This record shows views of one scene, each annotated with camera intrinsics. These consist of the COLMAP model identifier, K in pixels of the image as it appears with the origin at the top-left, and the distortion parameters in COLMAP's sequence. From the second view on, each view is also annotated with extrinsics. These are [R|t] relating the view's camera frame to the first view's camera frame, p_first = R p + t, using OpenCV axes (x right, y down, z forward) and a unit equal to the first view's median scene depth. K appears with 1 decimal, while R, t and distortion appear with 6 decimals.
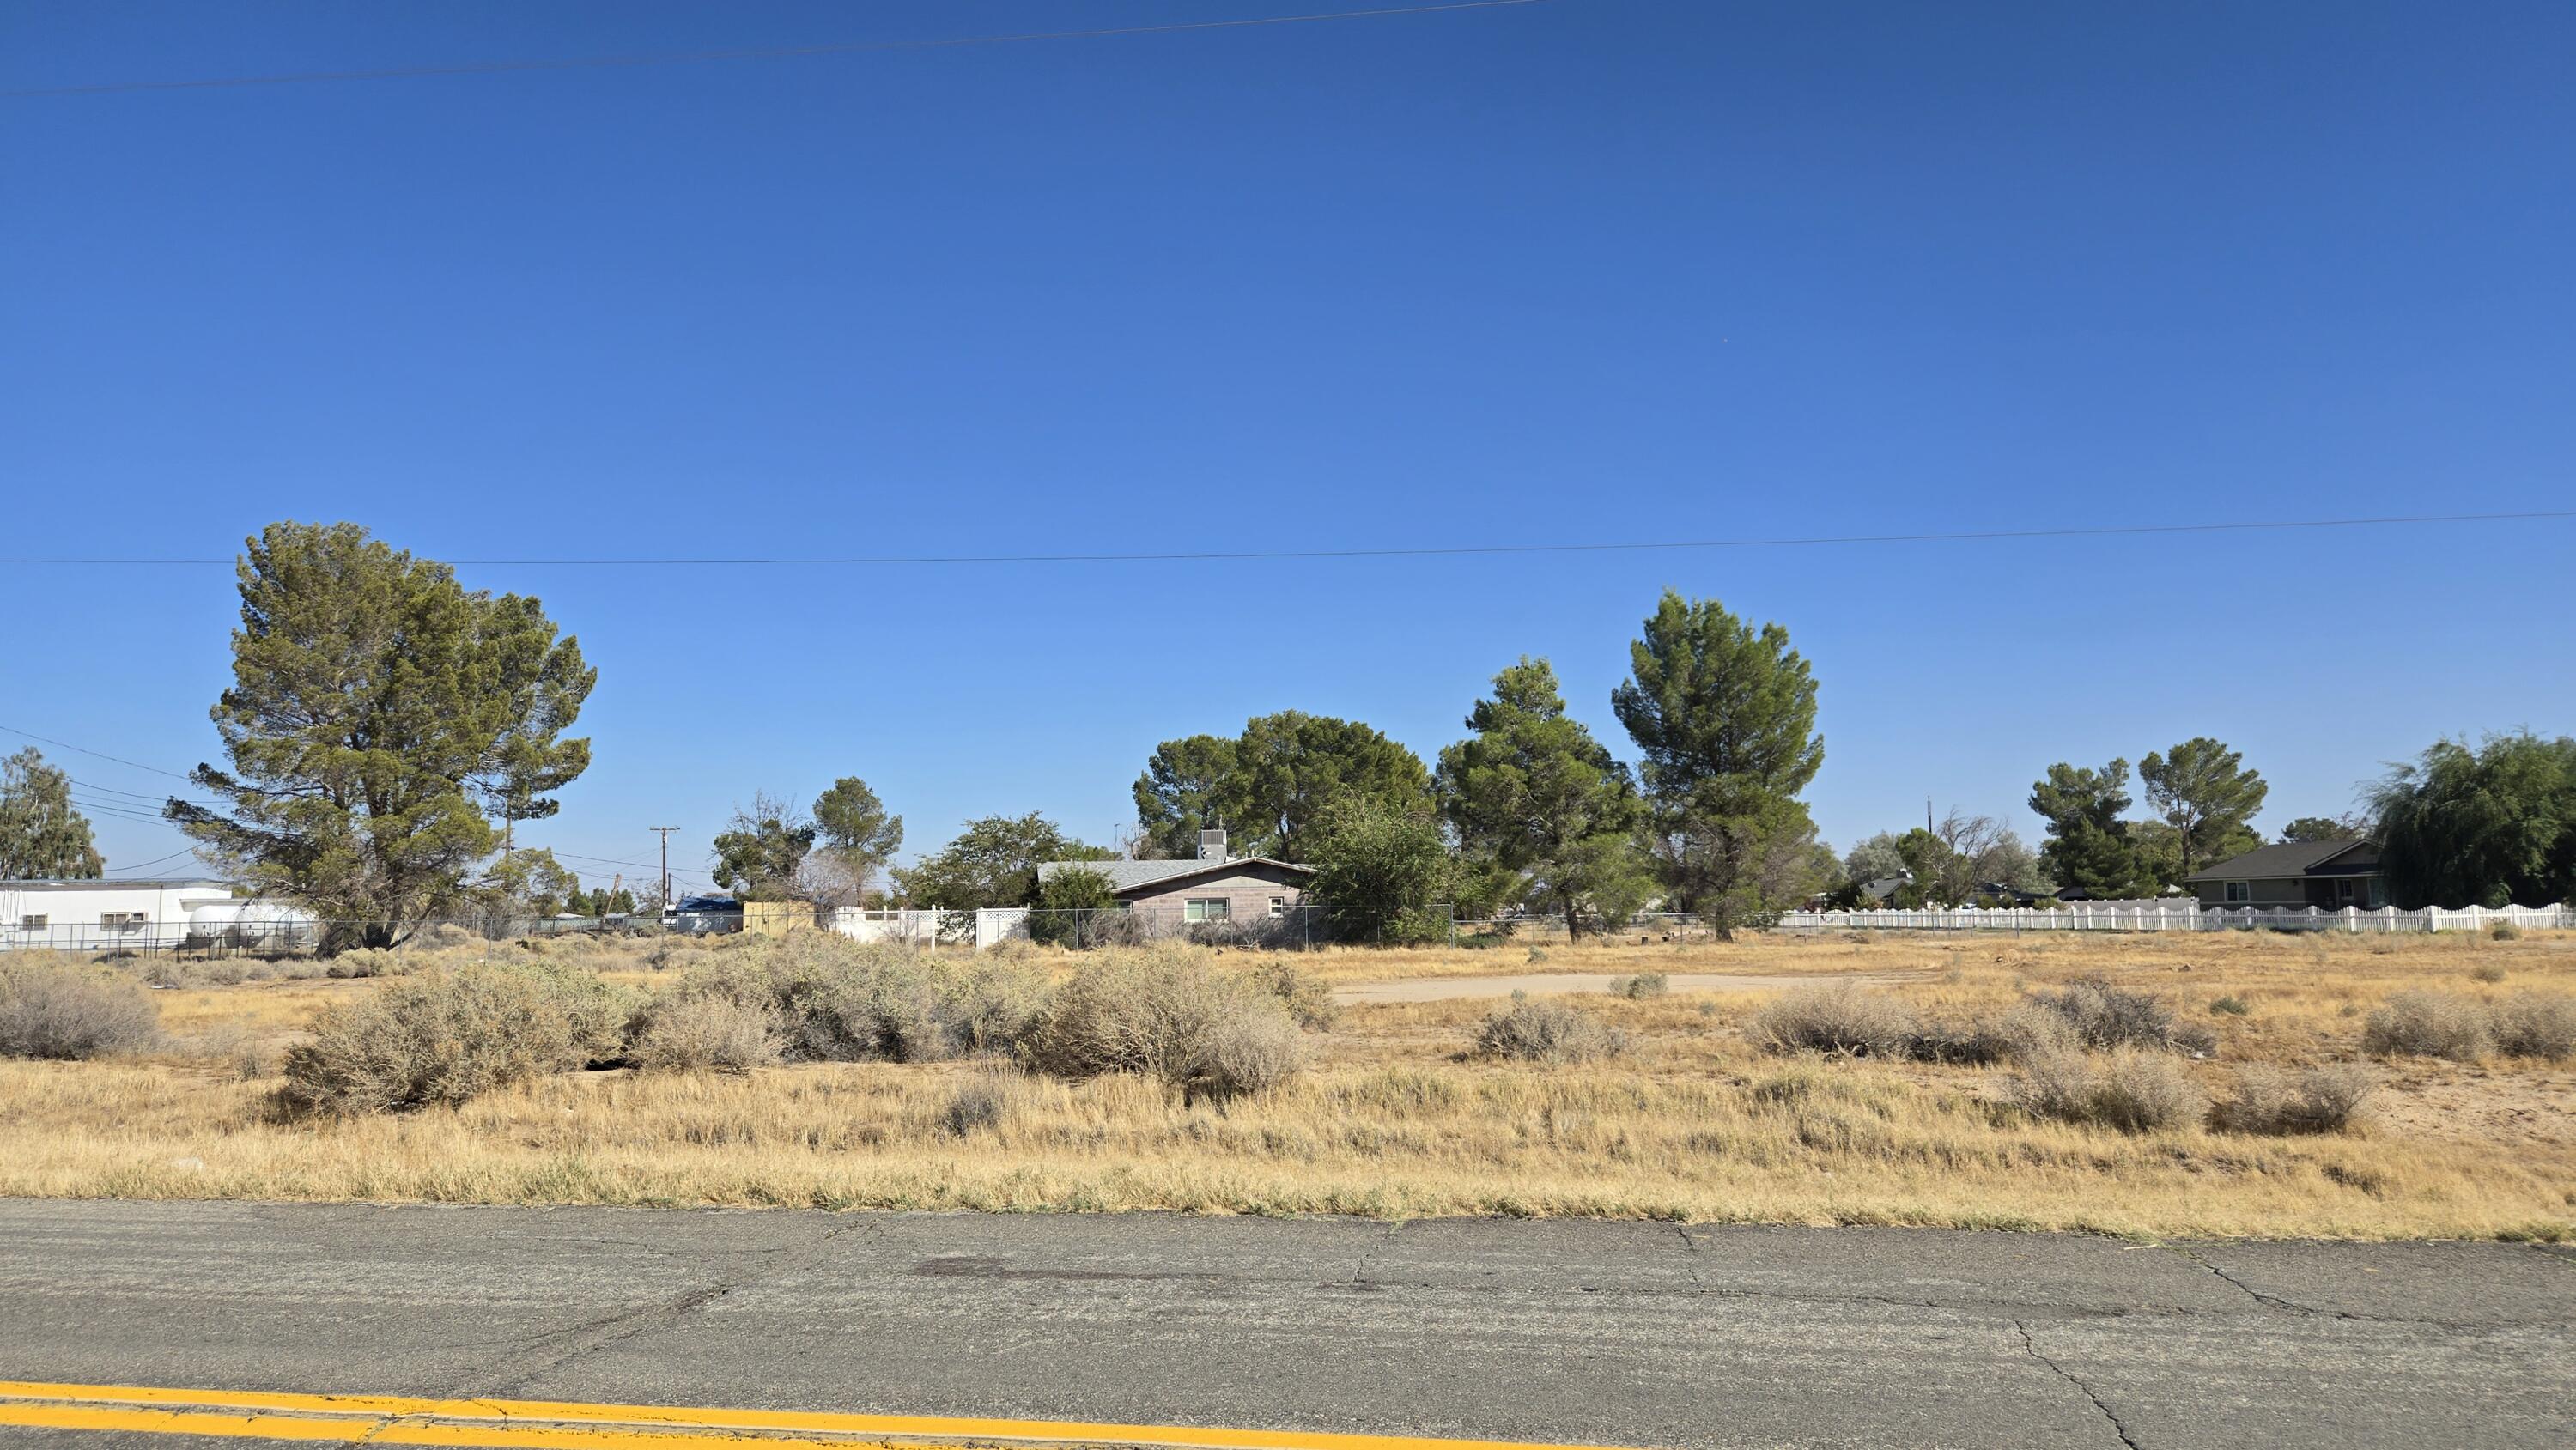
lens RADIAL K [[1741.8, 0, 1279.1], [0, 1741.8, 705.0], [0, 0, 1]] dist [0.059860, -0.038743]
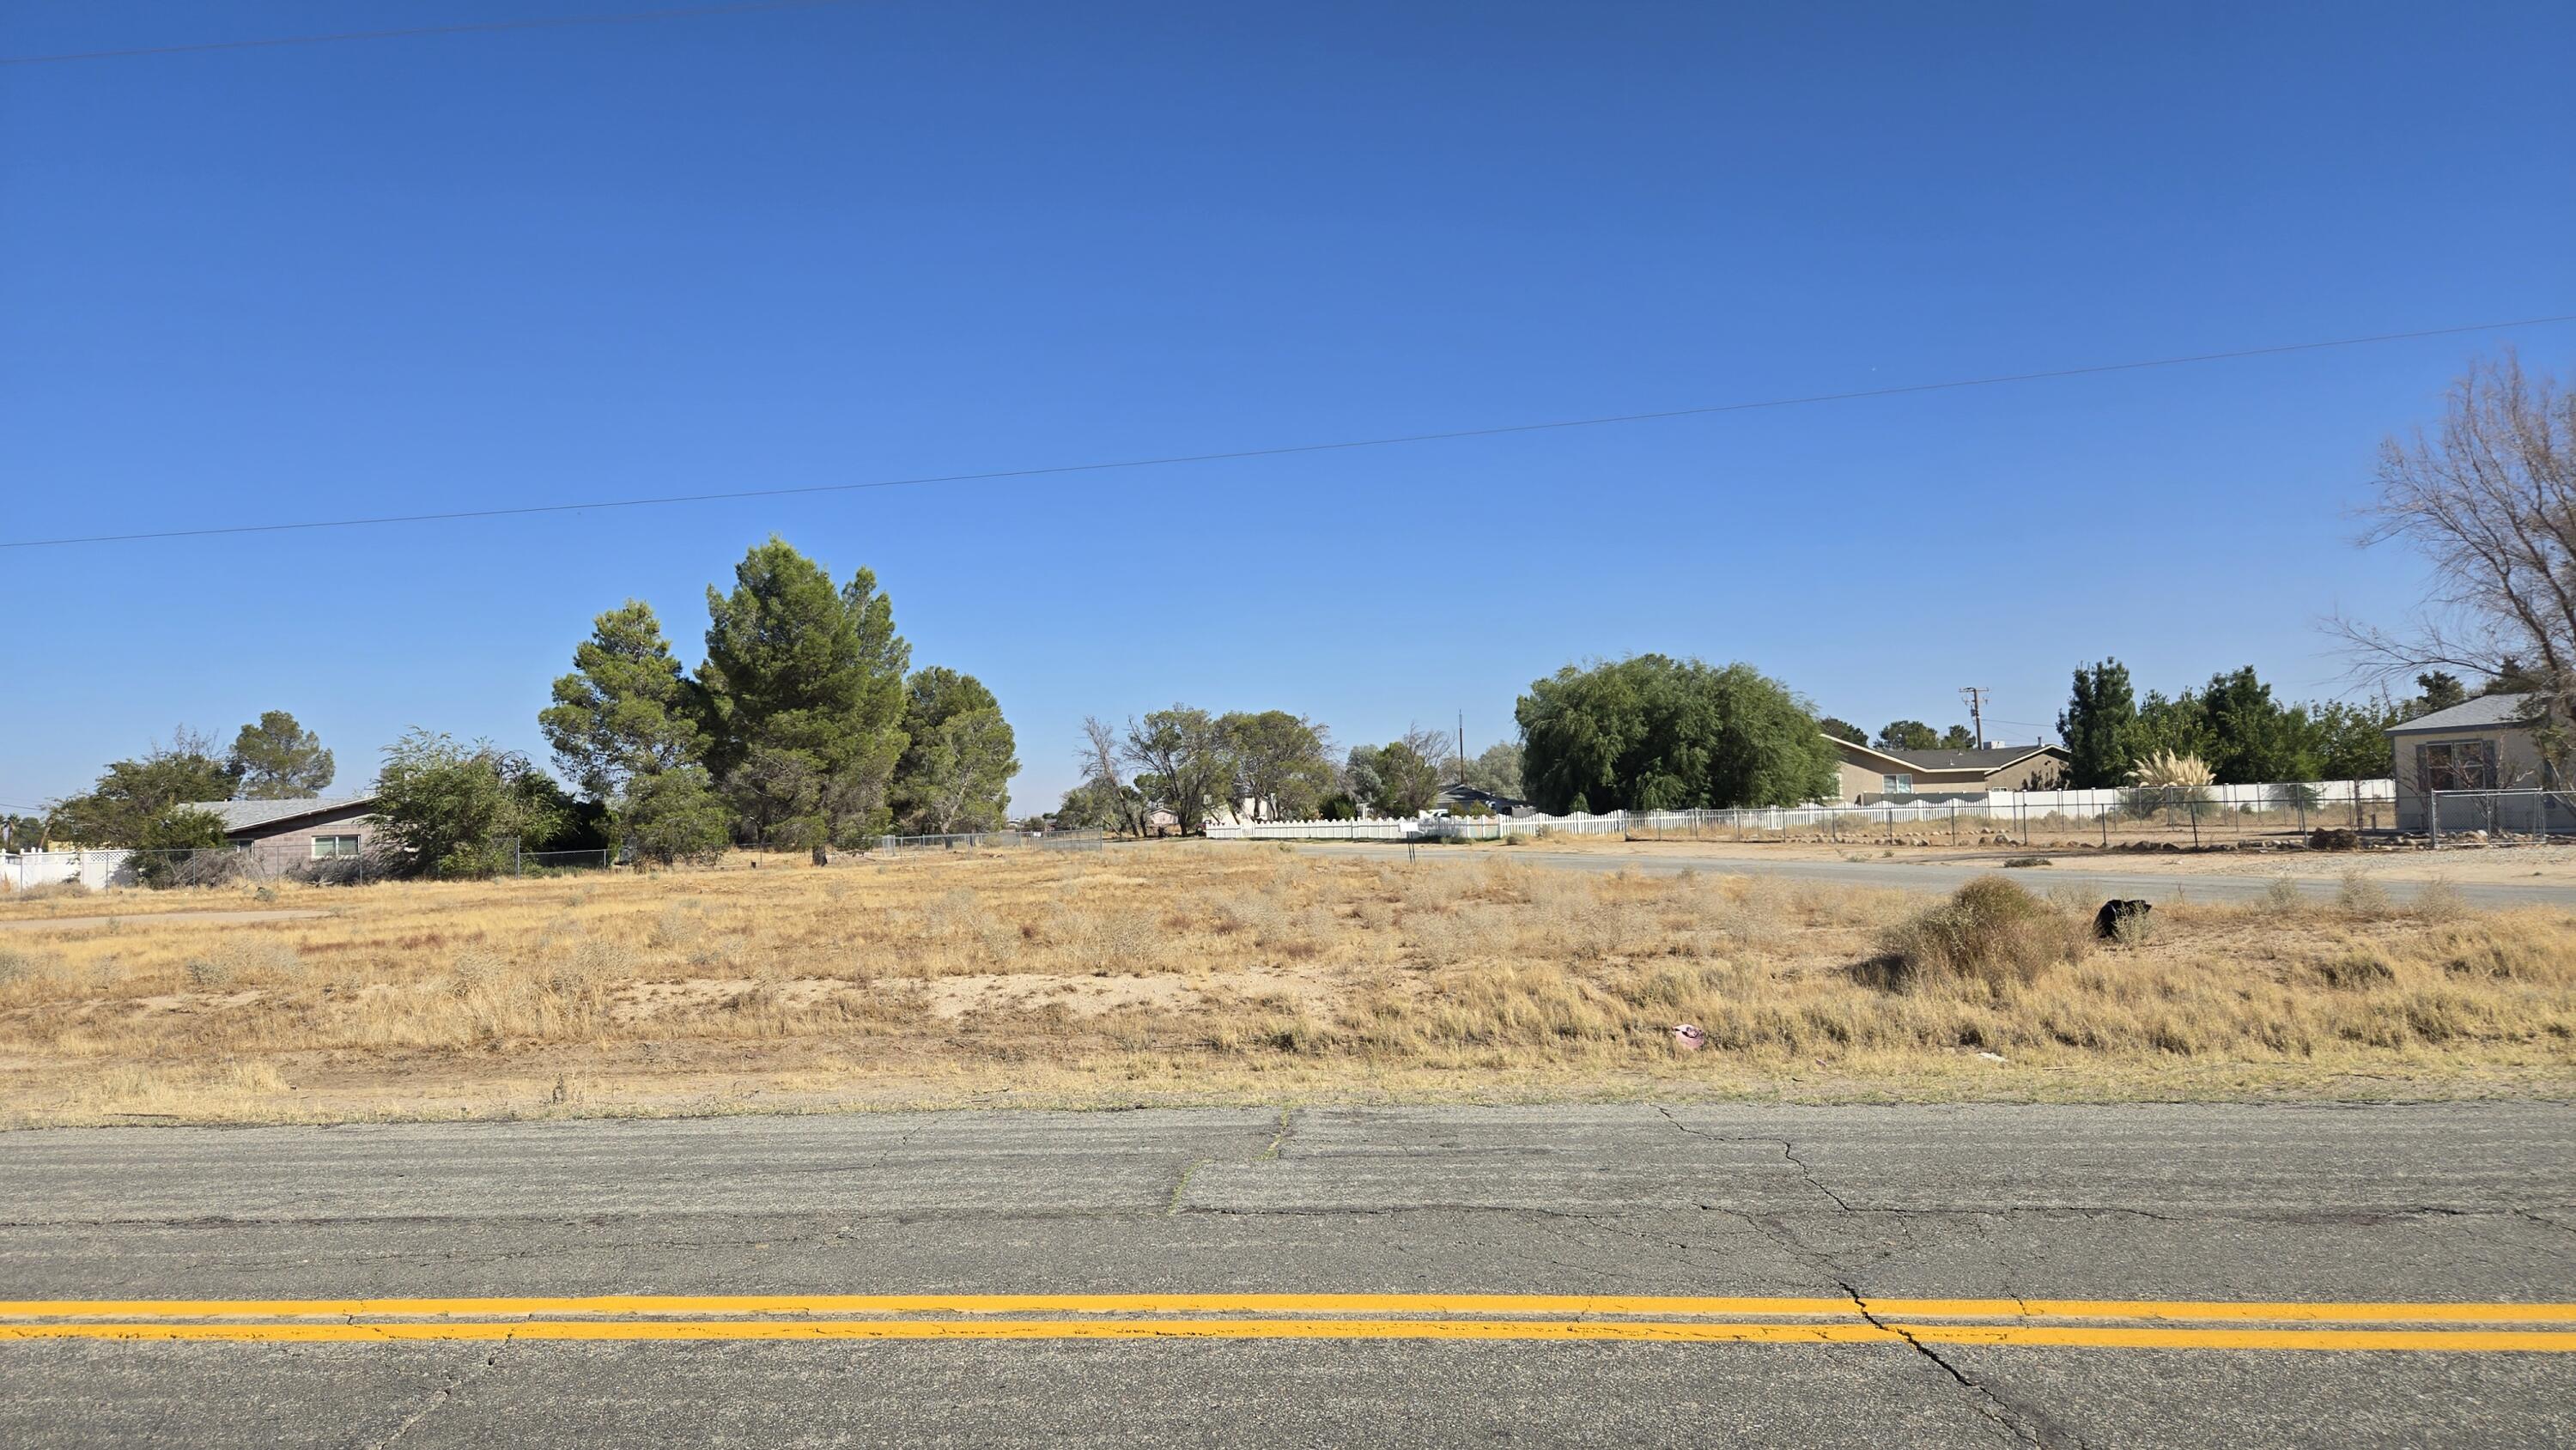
lens RADIAL K [[1741.8, 0, 1275.9], [0, 1741.8, 790.0], [0, 0, 1]] dist [0.059860, -0.038743]
pose [[0.996364, -0.018621, 0.083143, 0.414936], [0.010250, 0.994935, 0.099994, -0.015240], [-0.084583, -0.098779, 0.991508, -0.086130]]
